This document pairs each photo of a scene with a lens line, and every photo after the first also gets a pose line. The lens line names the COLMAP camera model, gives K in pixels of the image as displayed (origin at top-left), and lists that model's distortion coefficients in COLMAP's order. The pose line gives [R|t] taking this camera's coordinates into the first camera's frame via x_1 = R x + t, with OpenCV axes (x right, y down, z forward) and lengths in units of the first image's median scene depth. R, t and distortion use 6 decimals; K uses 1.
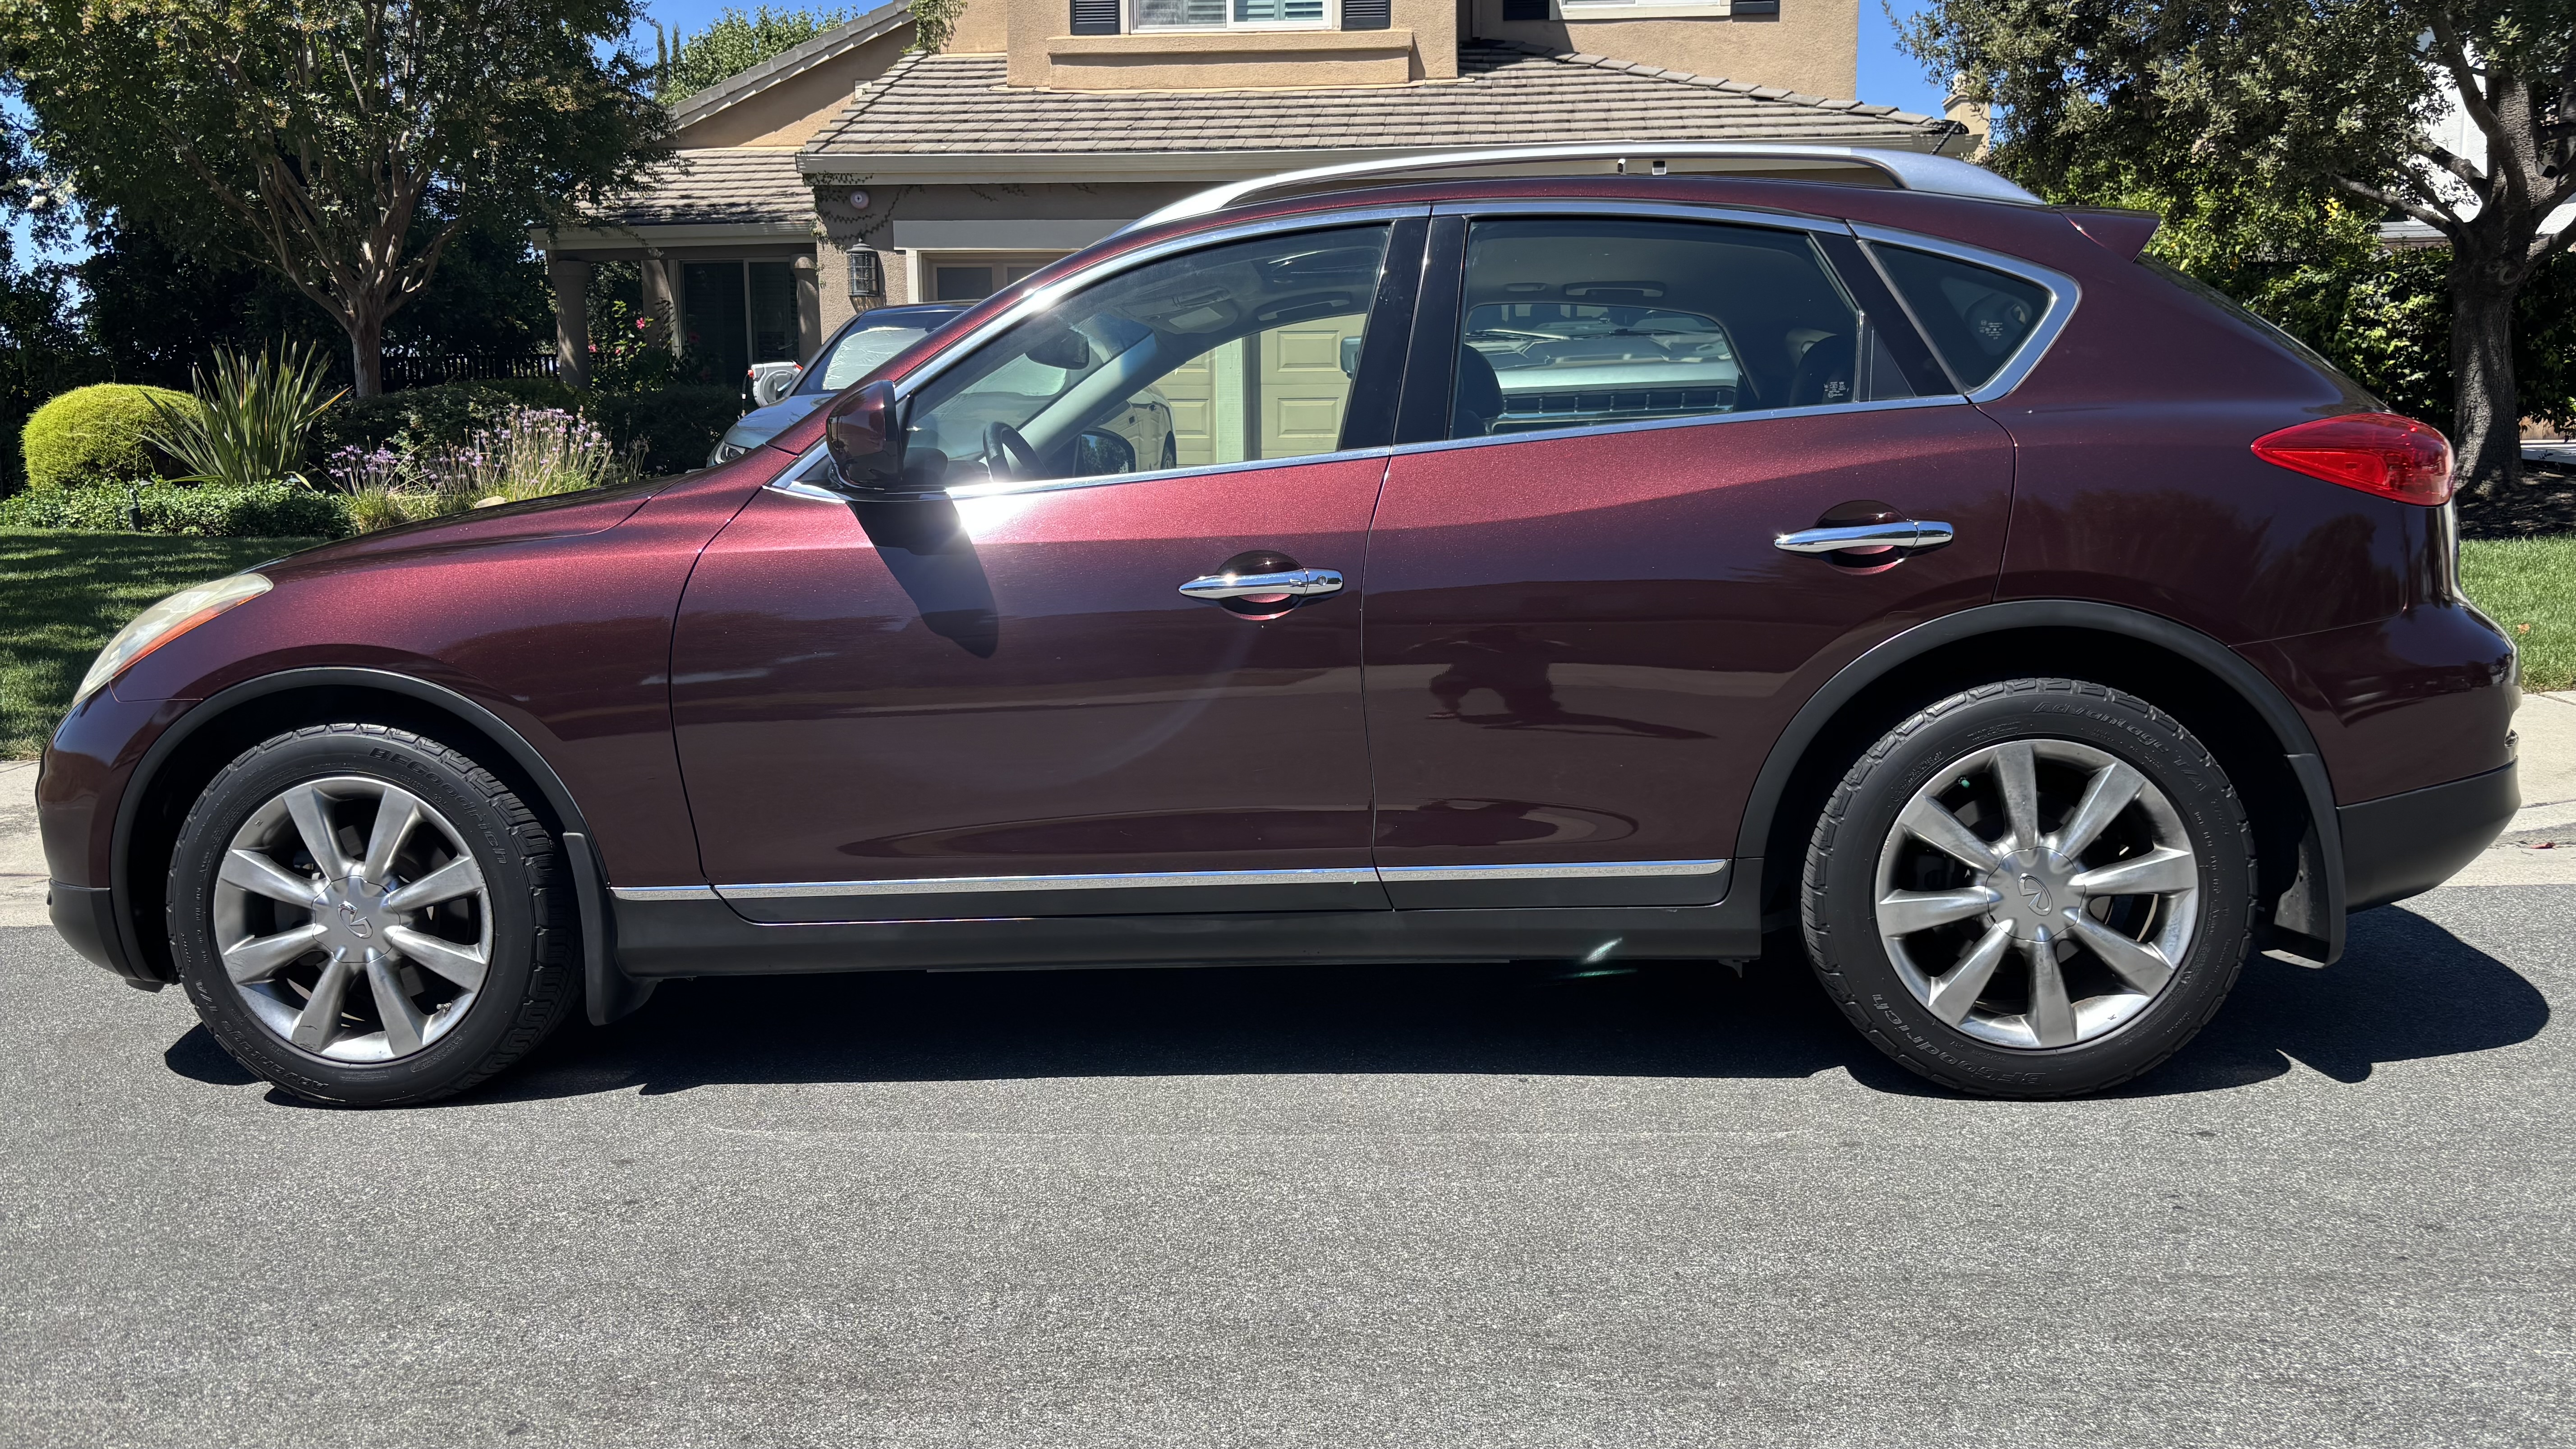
lens RADIAL K [[1890.7, 0, 1288.0], [0, 1890.7, 724.5], [0, 0, 1]] dist [0.048820, -0.059682]
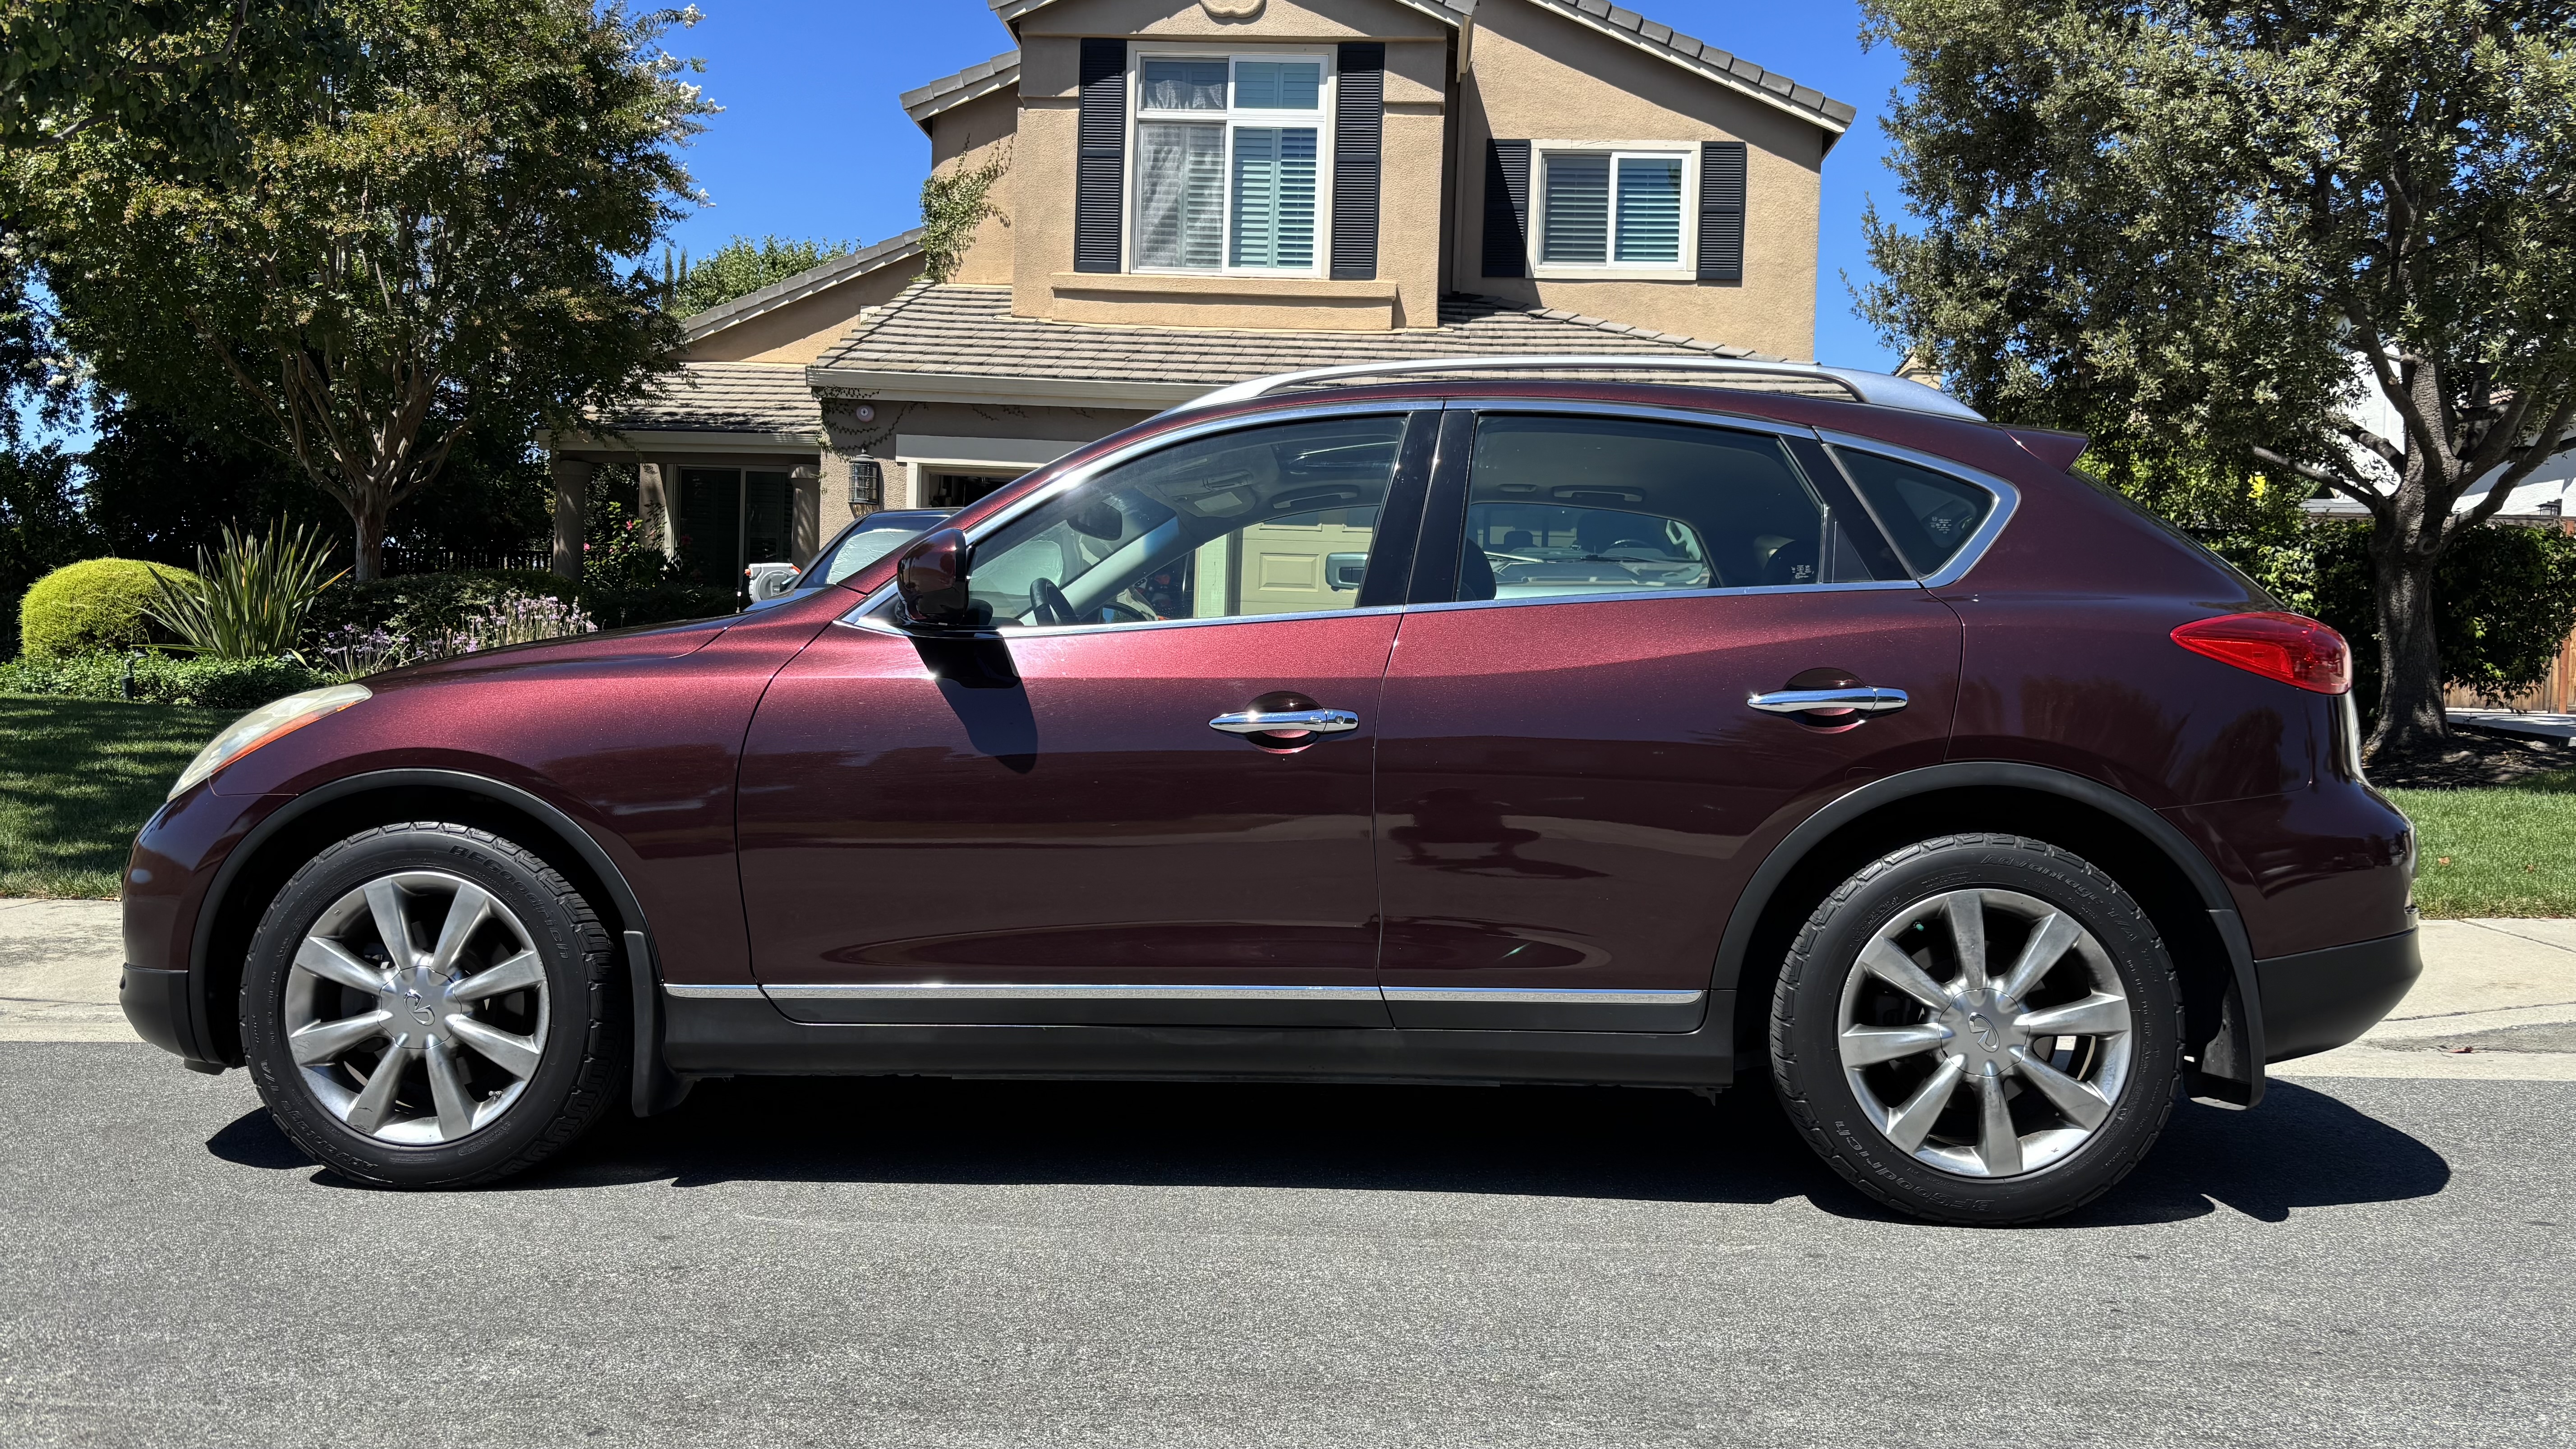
lens RADIAL K [[1890.7, 0, 1288.0], [0, 1890.7, 724.5], [0, 0, 1]] dist [0.048820, -0.059682]
pose [[0.999032, 0.039489, 0.019387, -0.031366], [-0.036833, 0.991824, -0.122186, 0.057965], [-0.024053, 0.121354, 0.992318, -0.087268]]
